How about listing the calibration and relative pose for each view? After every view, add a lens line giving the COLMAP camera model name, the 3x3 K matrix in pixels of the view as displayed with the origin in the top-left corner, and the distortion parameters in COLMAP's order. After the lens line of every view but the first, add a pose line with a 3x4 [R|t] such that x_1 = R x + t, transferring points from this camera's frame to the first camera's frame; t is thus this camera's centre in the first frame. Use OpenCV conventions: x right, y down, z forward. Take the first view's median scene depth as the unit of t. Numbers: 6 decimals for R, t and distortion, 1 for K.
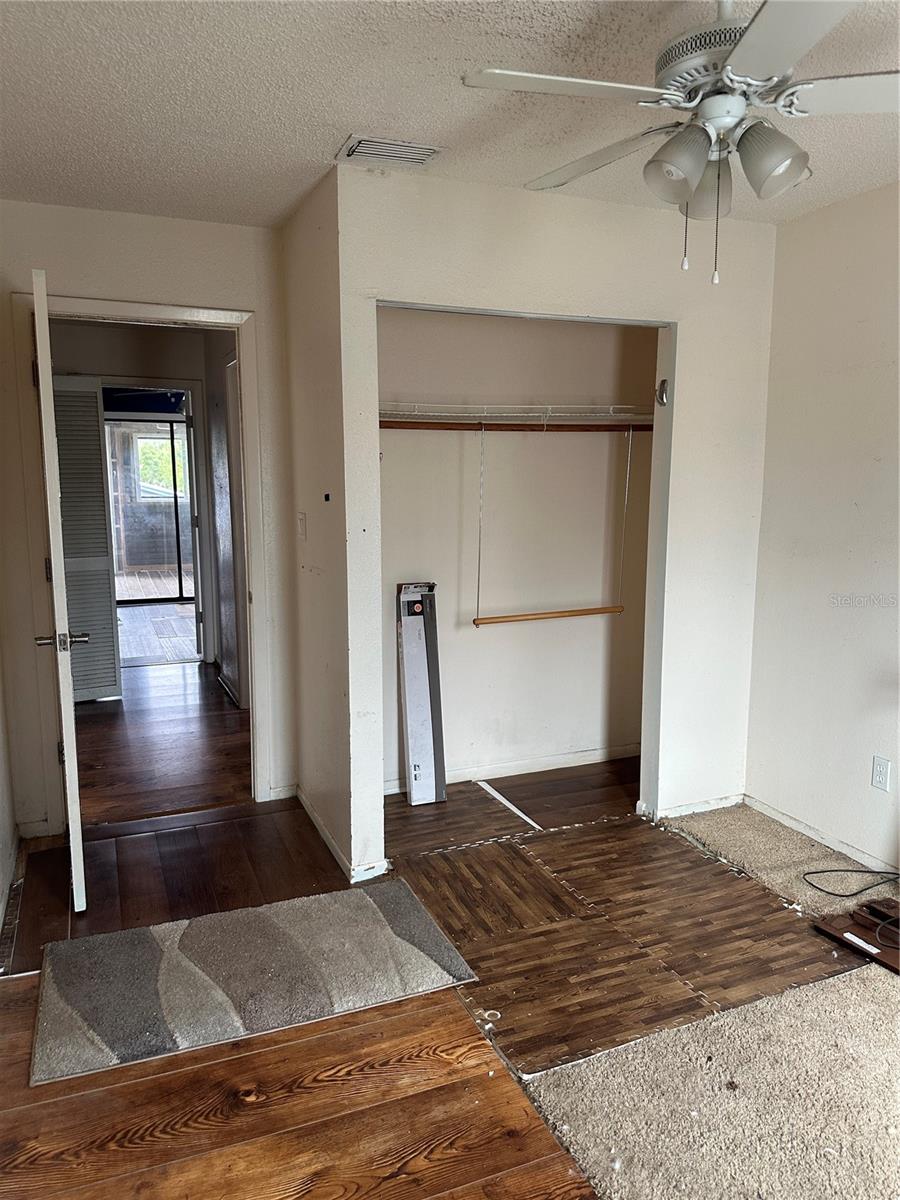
lens RADIAL K [[857.6, 0, 448.9], [0, 857.6, 600.9], [0, 0, 1]] dist [0.007124, 0.002530]
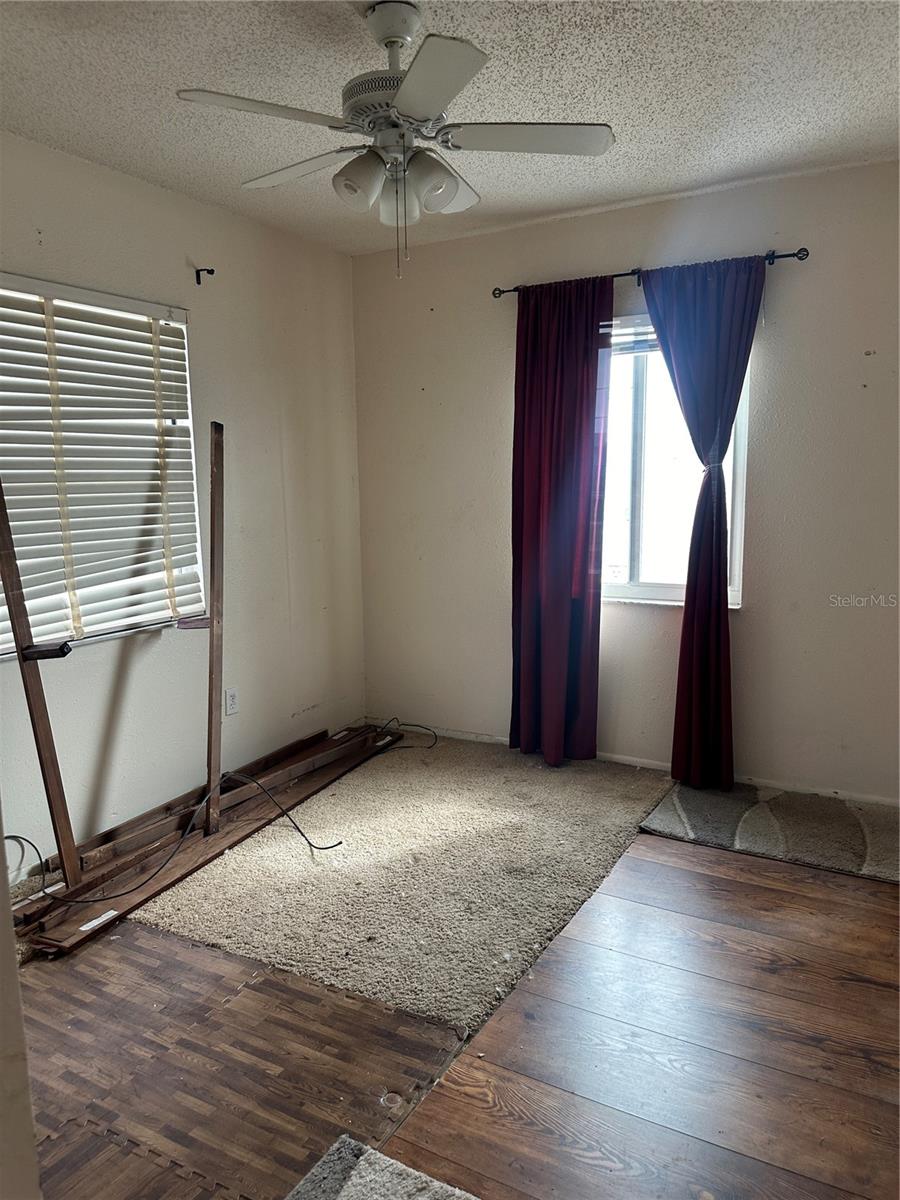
lens RADIAL K [[857.6, 0, 450.2], [0, 857.6, 601.1], [0, 0, 1]] dist [0.007124, 0.002530]
pose [[-0.609697, -0.106944, 0.785387, -0.531781], [0.132403, 0.963194, 0.233940, -0.139992], [-0.781498, 0.246620, -0.573097, 1.229783]]
